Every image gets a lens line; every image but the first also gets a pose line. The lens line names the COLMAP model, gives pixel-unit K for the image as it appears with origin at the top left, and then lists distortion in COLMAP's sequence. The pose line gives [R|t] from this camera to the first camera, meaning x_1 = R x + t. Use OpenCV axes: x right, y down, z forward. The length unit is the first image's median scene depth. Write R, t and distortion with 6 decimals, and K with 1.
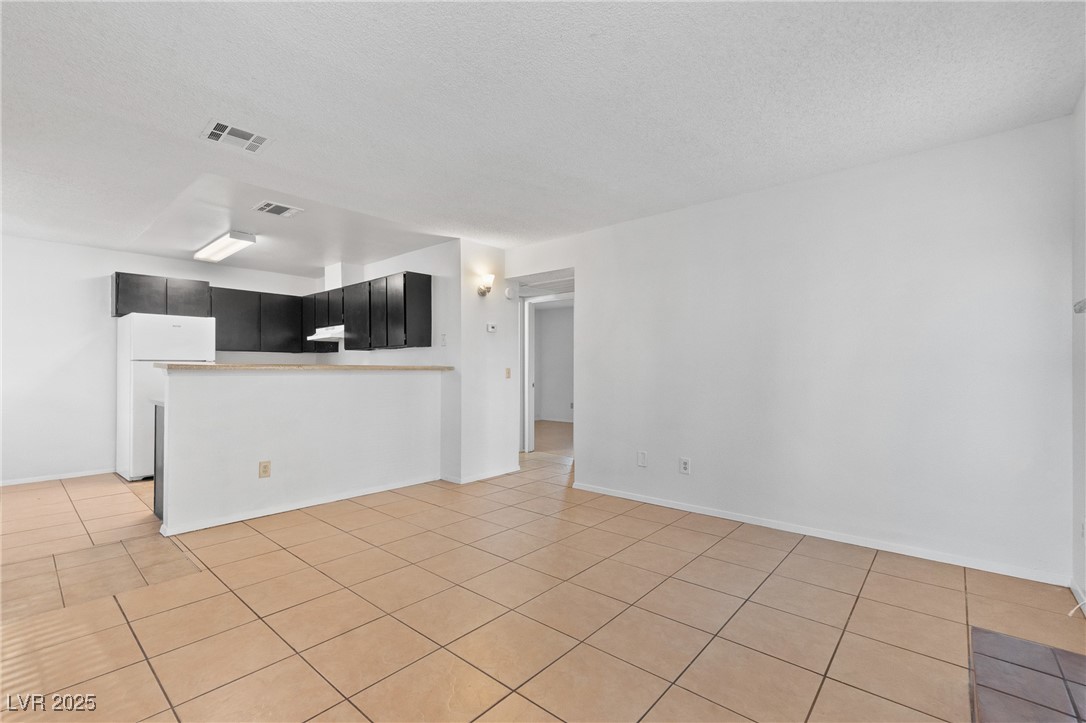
lens RADIAL K [[469.6, 0, 545.1], [0, 469.6, 370.3], [0, 0, 1]] dist [-0.000287, 0.000066]
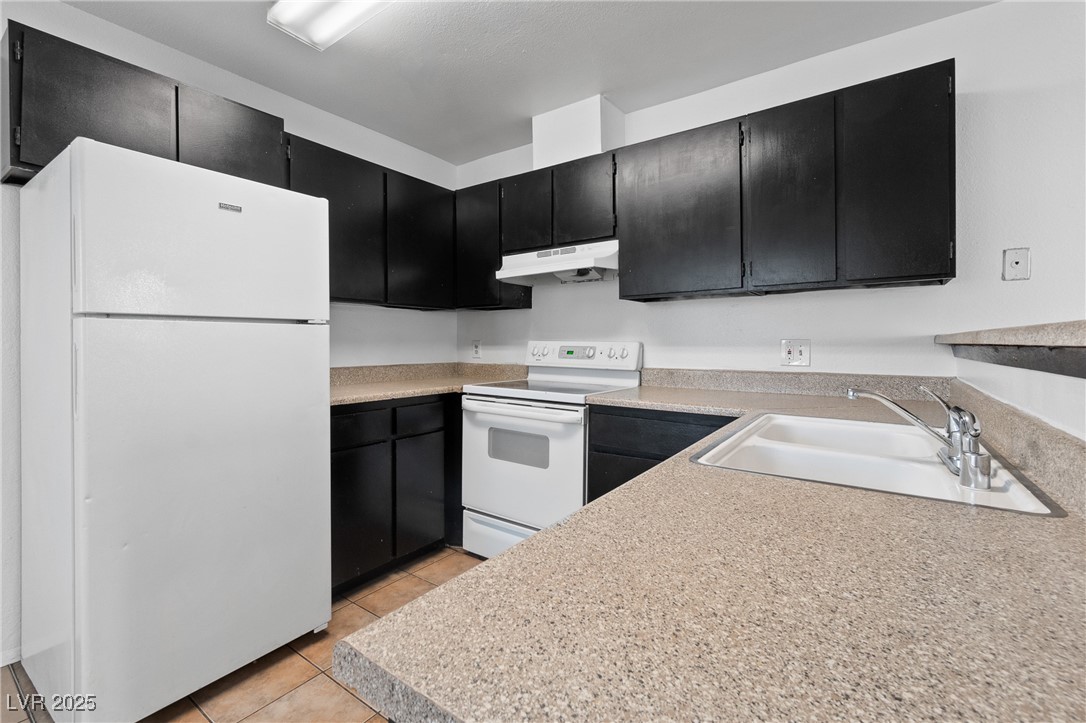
lens RADIAL K [[469.6, 0, 547.5], [0, 469.6, 341.4], [0, 0, 1]] dist [-0.000287, 0.000066]
pose [[0.994218, -0.007872, 0.107092, -0.506544], [0.007648, 0.999968, 0.002498, -0.006691], [-0.107108, -0.001665, 0.994246, 0.554120]]
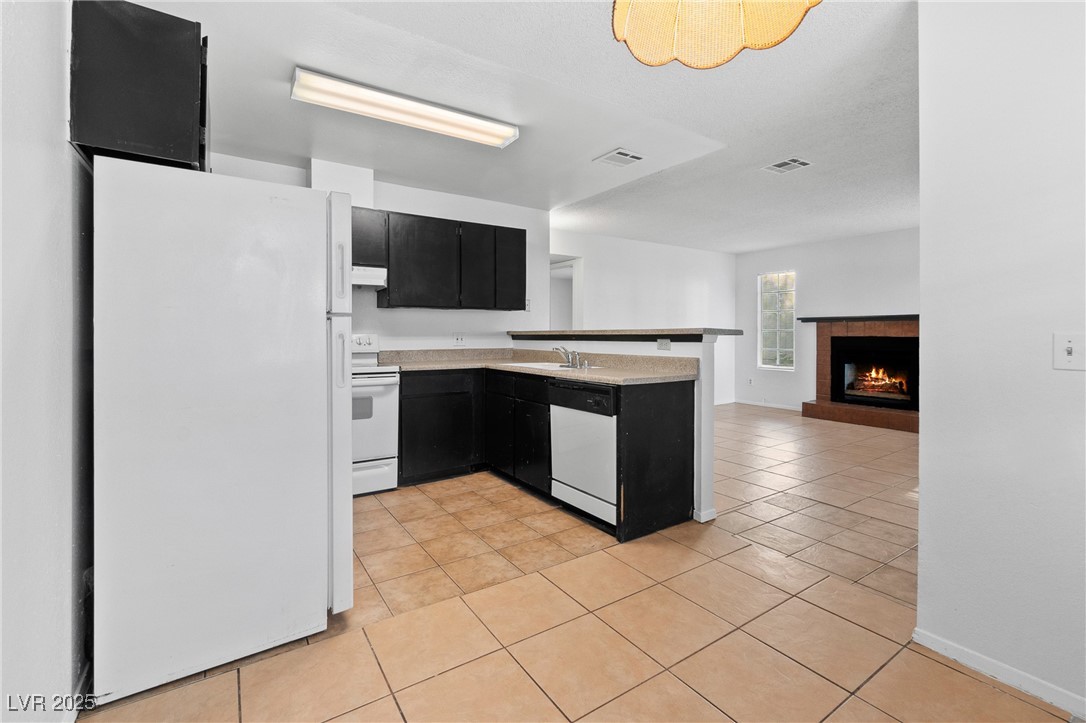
lens RADIAL K [[469.6, 0, 530.5], [0, 469.6, 330.5], [0, 0, 1]] dist [-0.000287, 0.000066]
pose [[0.281341, 0.001371, 0.959607, -0.952824], [-0.000985, 0.999999, -0.001140, -0.008760], [-0.959607, -0.000624, 0.281342, 0.584124]]
